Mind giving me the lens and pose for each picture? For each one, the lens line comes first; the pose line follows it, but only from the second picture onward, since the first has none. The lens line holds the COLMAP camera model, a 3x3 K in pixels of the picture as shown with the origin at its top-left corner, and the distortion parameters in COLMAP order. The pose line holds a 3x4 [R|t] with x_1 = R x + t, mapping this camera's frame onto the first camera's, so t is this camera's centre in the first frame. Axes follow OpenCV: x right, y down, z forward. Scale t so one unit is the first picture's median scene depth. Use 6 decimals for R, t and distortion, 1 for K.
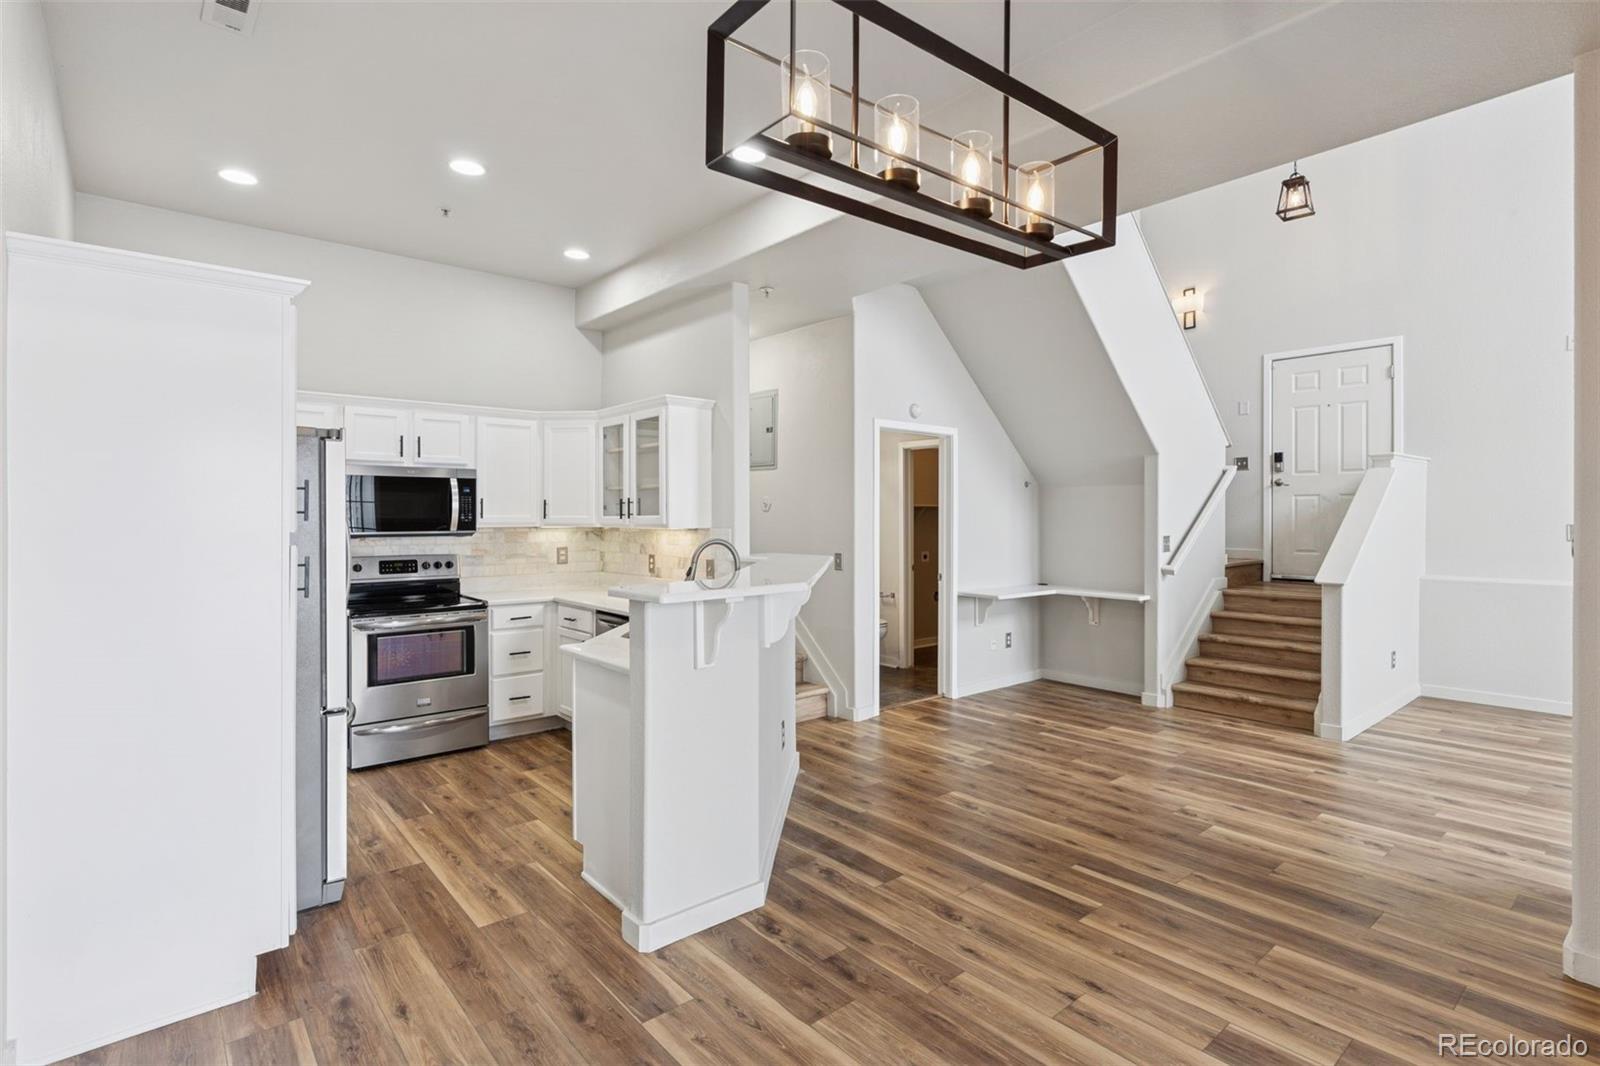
lens RADIAL K [[778.0, 0, 805.2], [0, 778.0, 511.7], [0, 0, 1]] dist [0.003894, 0.000558]
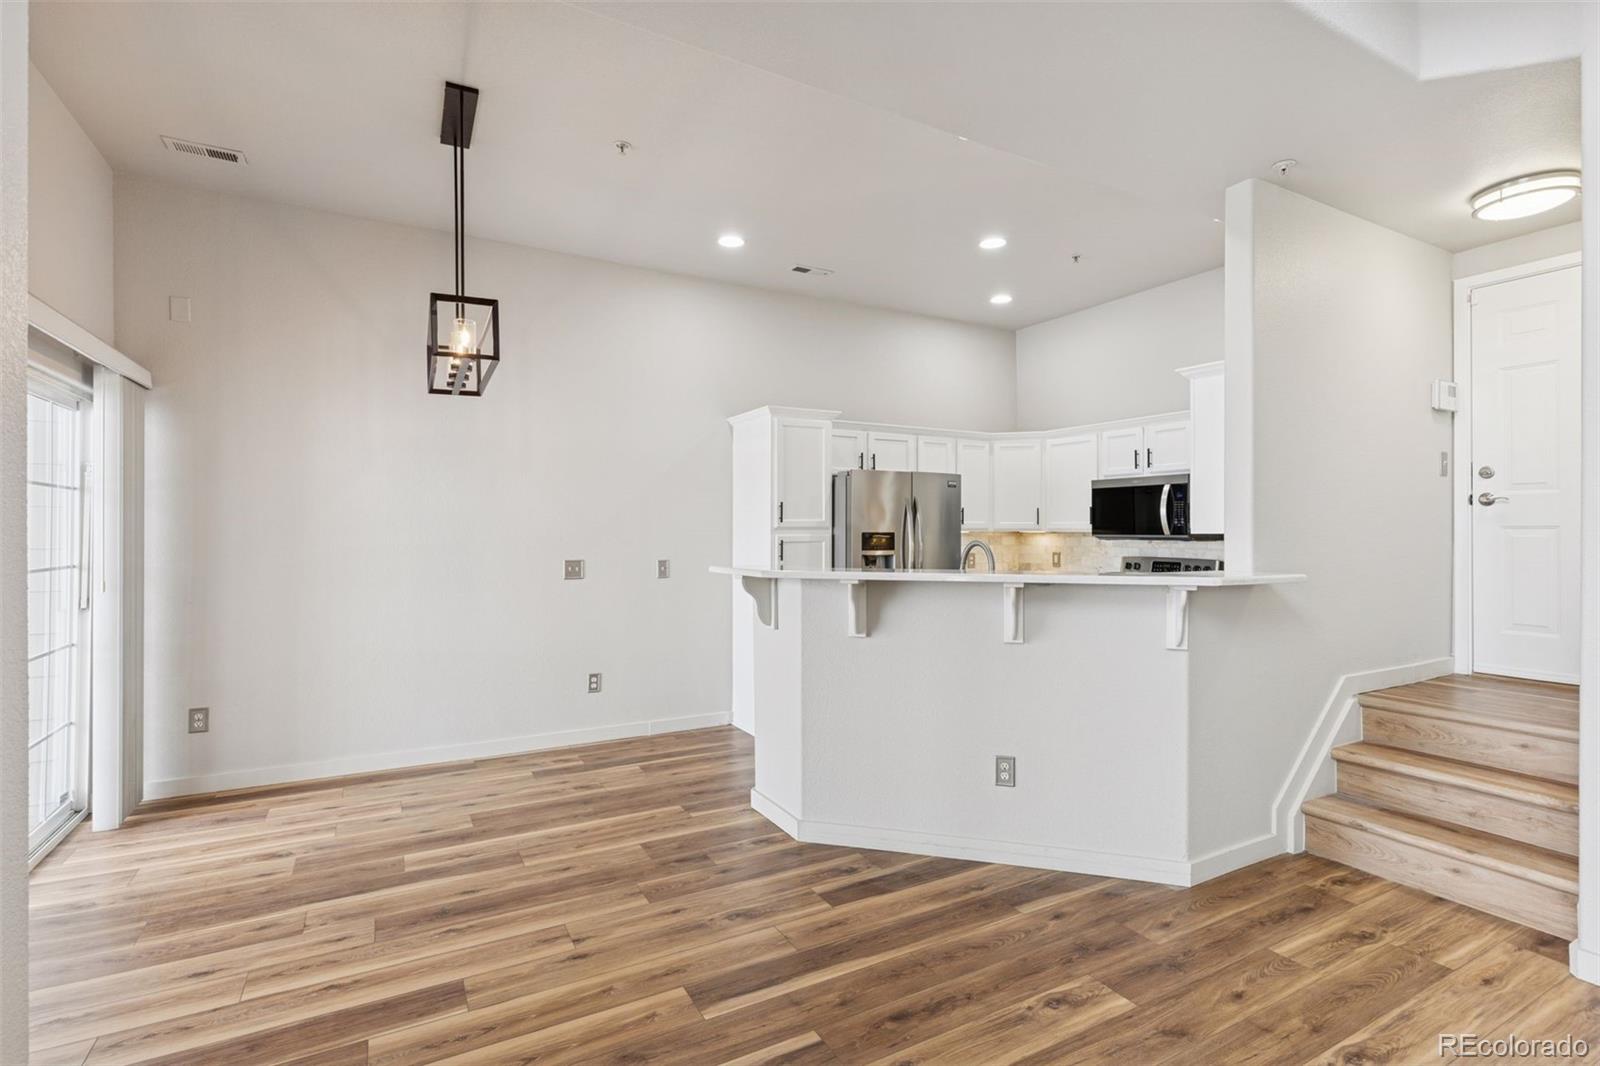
lens RADIAL K [[769.0, 0, 811.9], [0, 769.0, 524.1], [0, 0, 1]] dist [0.003452, -0.000251]
pose [[-0.192806, -0.006662, -0.981214, 0.660054], [0.002073, 0.999972, -0.007196, 0.016711], [0.981235, -0.003421, -0.192787, 0.747681]]
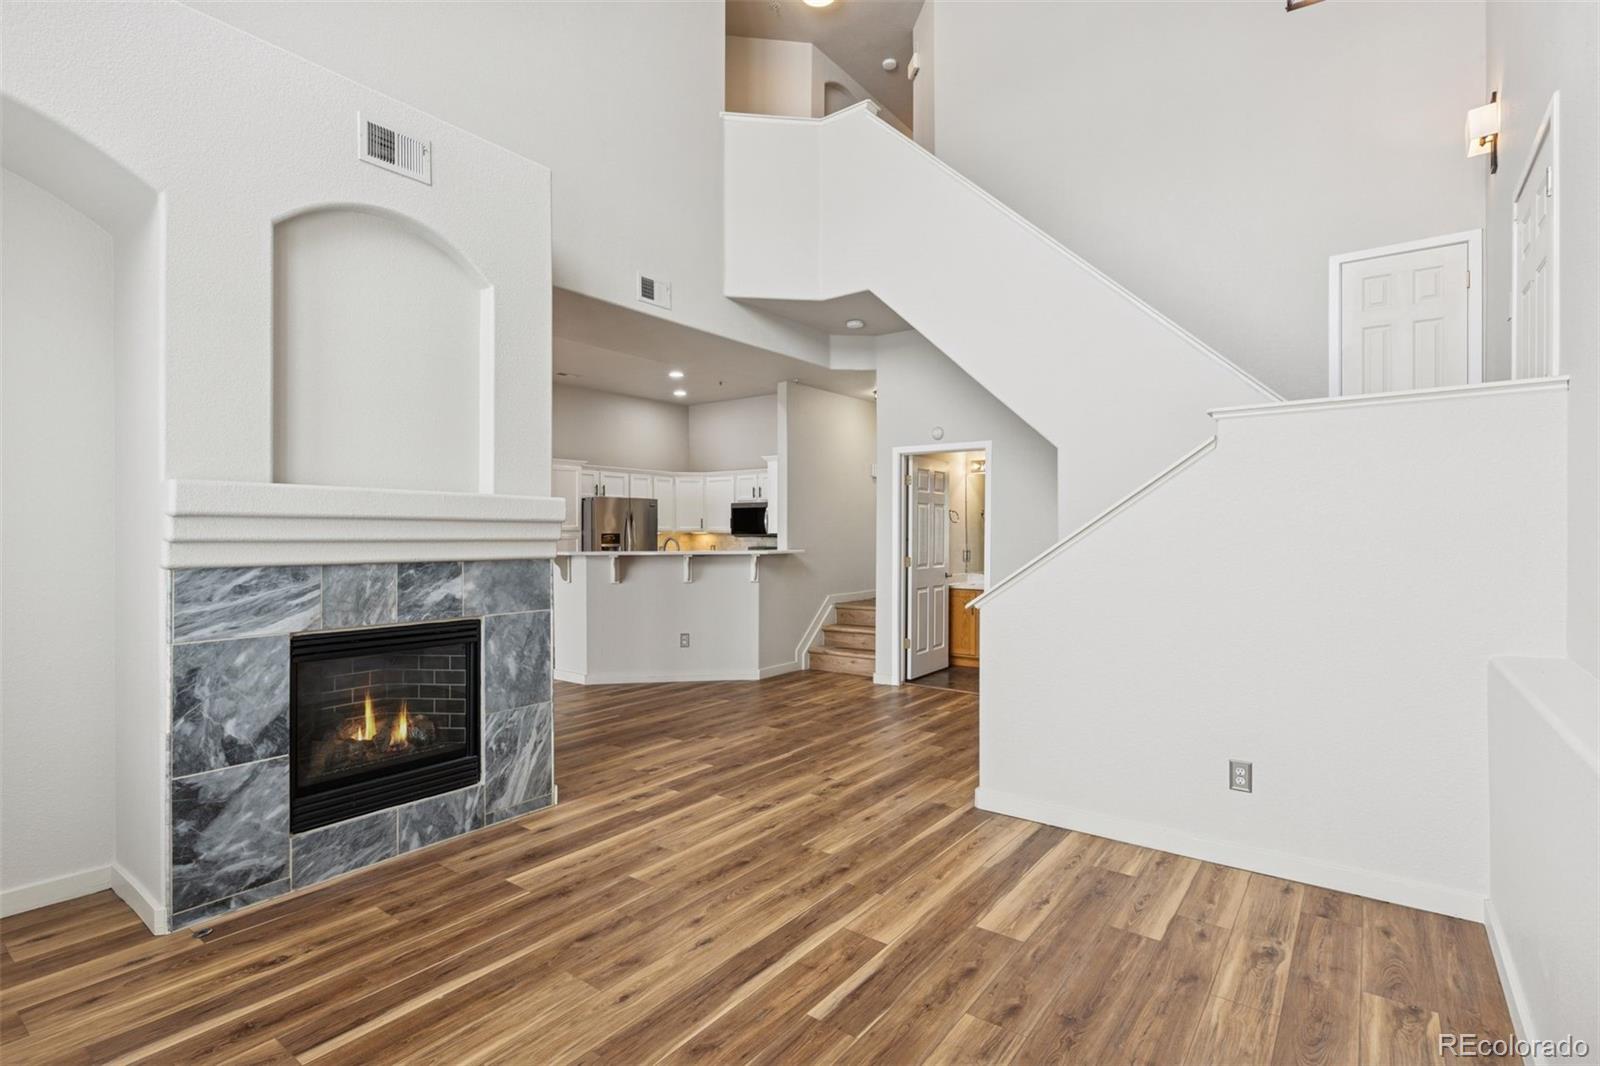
lens RADIAL K [[769.0, 0, 812.7], [0, 769.0, 530.0], [0, 0, 1]] dist [0.003452, -0.000251]
pose [[0.224078, 0.001356, -0.974570, 1.473455], [0.003883, 0.999990, 0.002284, 0.010470], [0.974564, -0.004296, 0.224070, 0.692462]]
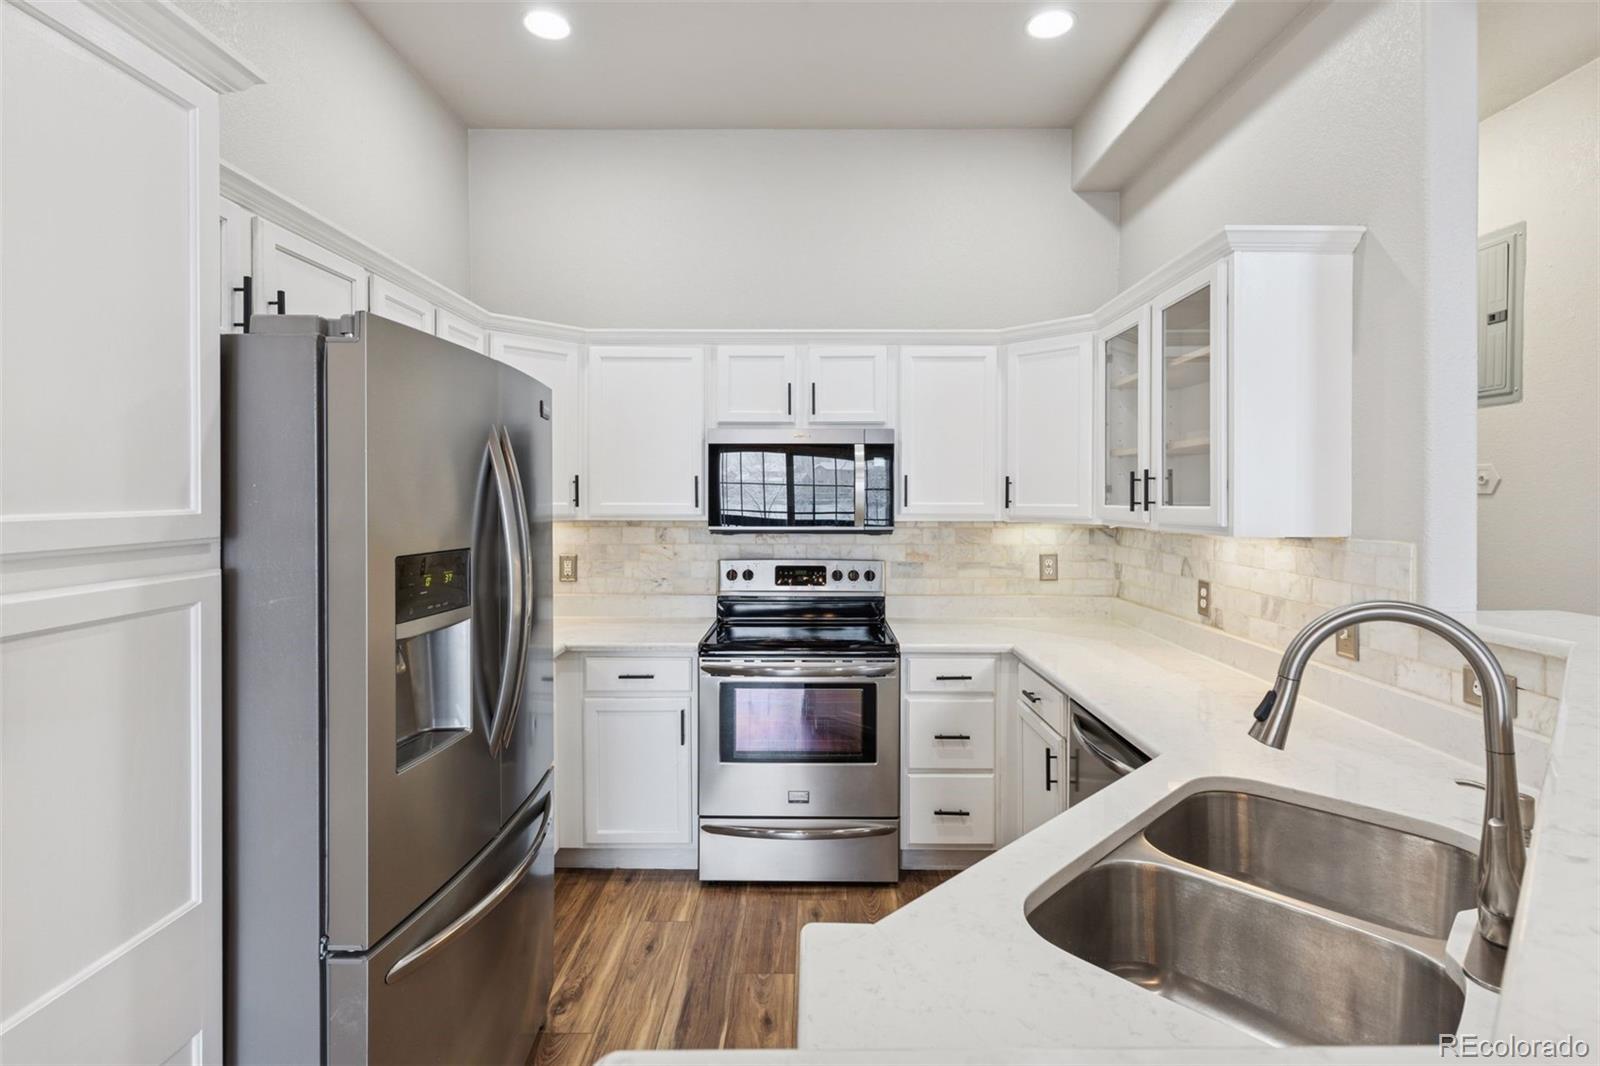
lens RADIAL K [[769.0, 0, 807.0], [0, 769.0, 498.8], [0, 0, 1]] dist [0.003452, -0.000251]
pose [[0.756039, 0.004407, -0.654512, -0.071493], [-0.000742, 0.999982, 0.005876, -0.001887], [0.654526, -0.003957, 0.756029, 0.503698]]
